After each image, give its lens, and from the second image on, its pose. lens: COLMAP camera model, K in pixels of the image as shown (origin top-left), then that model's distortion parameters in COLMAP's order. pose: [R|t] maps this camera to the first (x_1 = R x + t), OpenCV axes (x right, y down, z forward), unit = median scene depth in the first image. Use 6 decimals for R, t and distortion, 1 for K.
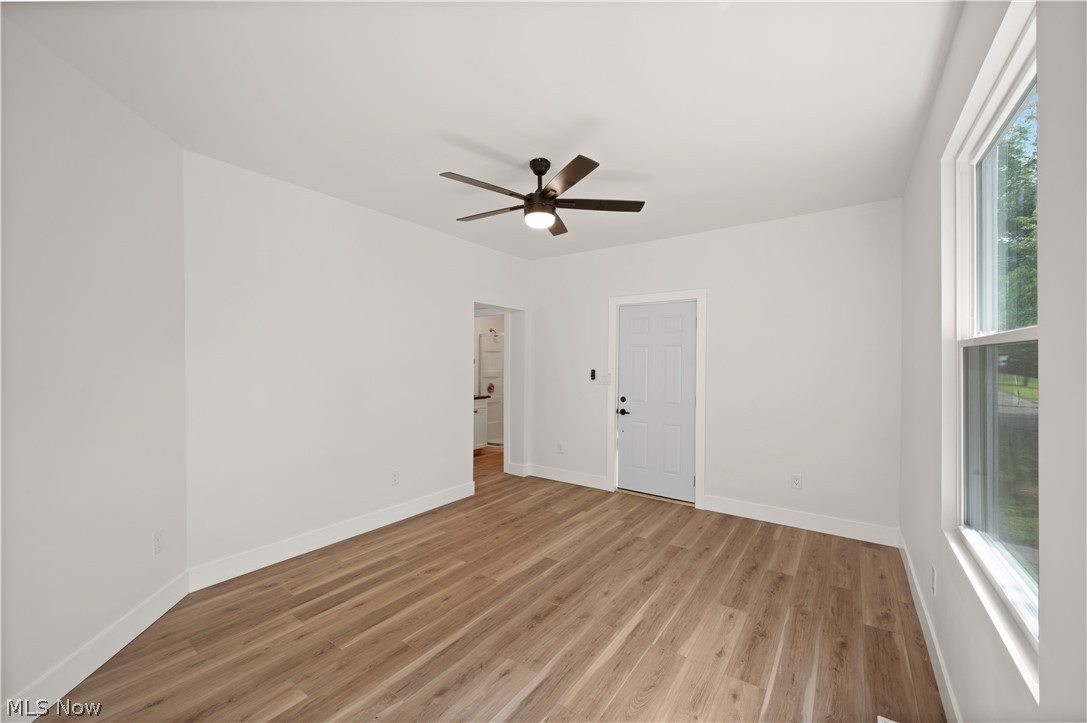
lens RADIAL K [[432.3, 0, 545.0], [0, 432.3, 354.4], [0, 0, 1]] dist [-0.001324, -0.000105]
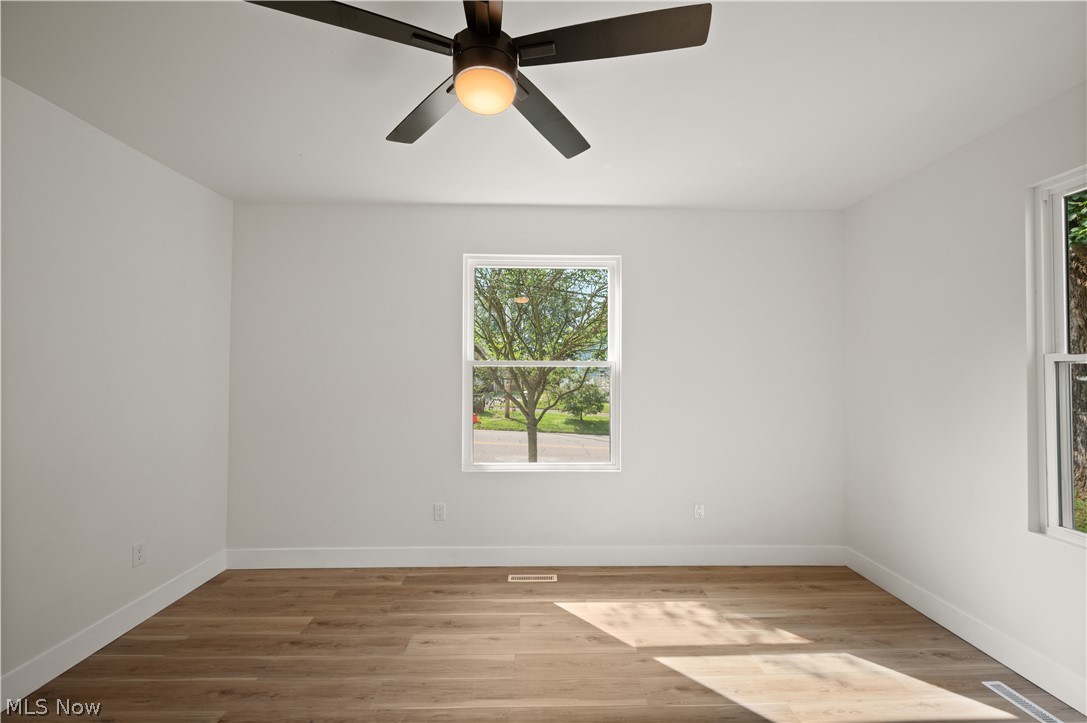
lens RADIAL K [[432.3, 0, 537.4], [0, 432.3, 360.1], [0, 0, 1]] dist [-0.001324, -0.000105]
pose [[-0.583125, 0.014605, 0.812251, -0.462713], [-0.013026, 0.999542, -0.027324, 0.002126], [-0.812278, -0.026514, -0.582668, 1.269296]]
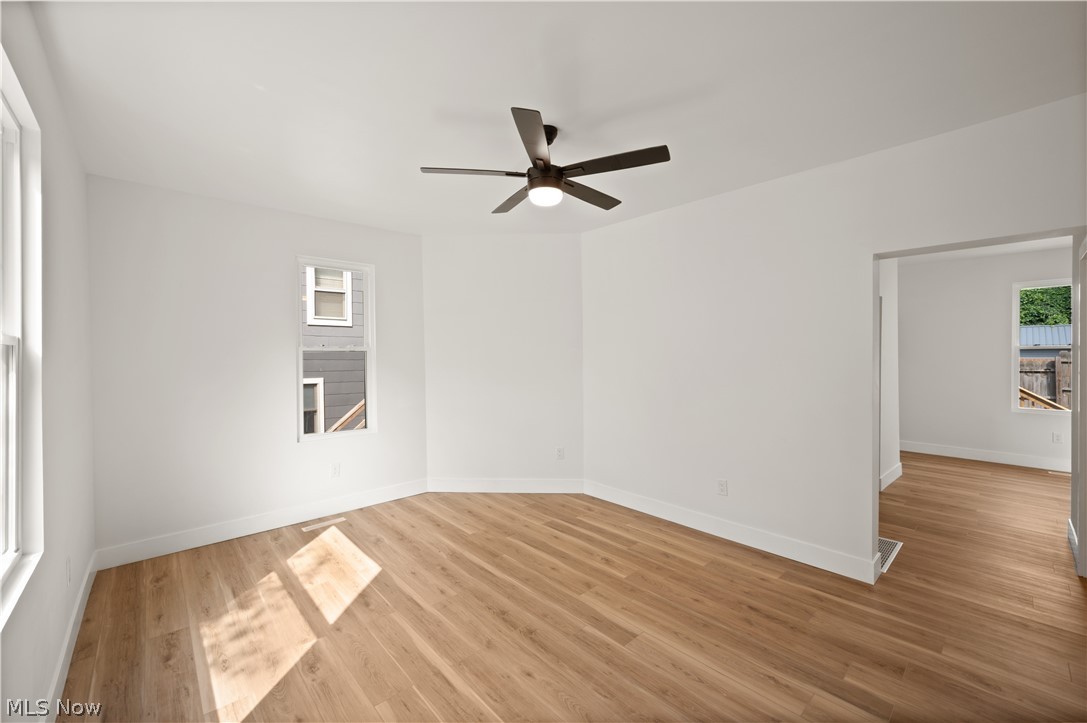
lens RADIAL K [[432.3, 0, 550.1], [0, 432.3, 364.1], [0, 0, 1]] dist [-0.001324, -0.000105]
pose [[-0.204733, 0.017877, -0.978655, 0.861482], [0.021822, 0.999668, 0.013695, 0.013710], [0.978575, -0.018553, -0.205055, 1.217640]]
